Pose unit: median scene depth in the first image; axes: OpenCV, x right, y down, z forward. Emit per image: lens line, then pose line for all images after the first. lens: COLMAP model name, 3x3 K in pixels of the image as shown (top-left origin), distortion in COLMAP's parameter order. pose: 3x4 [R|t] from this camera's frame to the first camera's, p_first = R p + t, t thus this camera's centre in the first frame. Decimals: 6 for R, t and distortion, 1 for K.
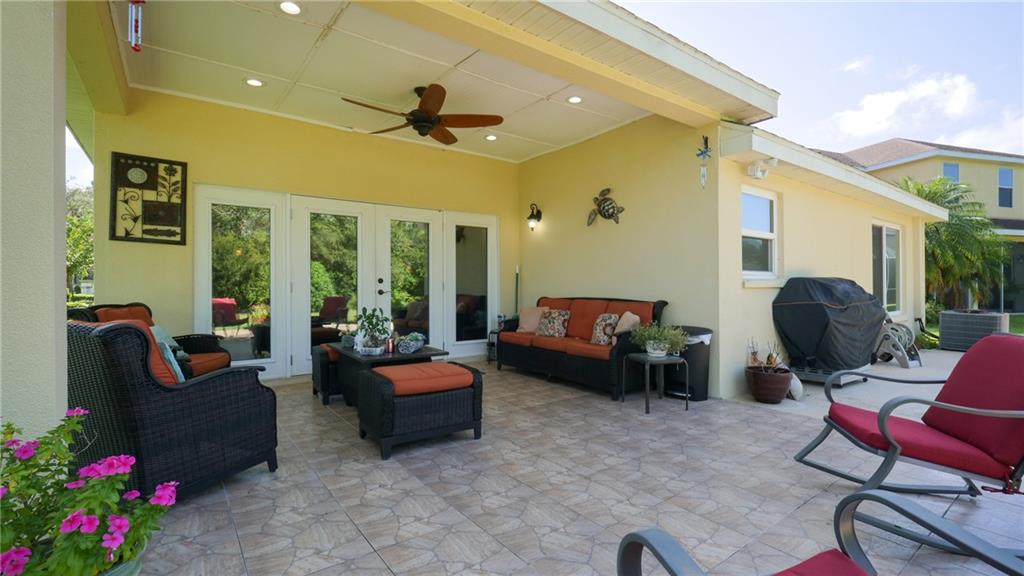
lens RADIAL K [[449.5, 0, 512.0], [0, 449.5, 288.0], [0, 0, 1]] dist [-0.002553, -0.000689]
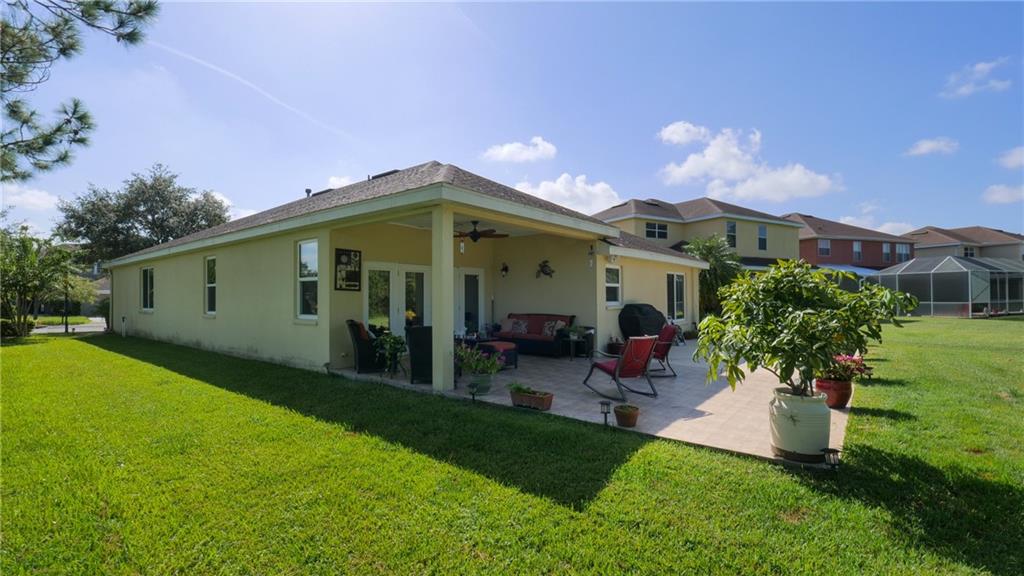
lens RADIAL K [[449.5, 0, 512.0], [0, 449.5, 288.0], [0, 0, 1]] dist [-0.002553, -0.000689]
pose [[0.966230, 0.004539, 0.257641, -0.559029], [0.001771, 0.999704, -0.024256, -0.055533], [-0.257675, 0.023893, 0.965936, -1.125106]]
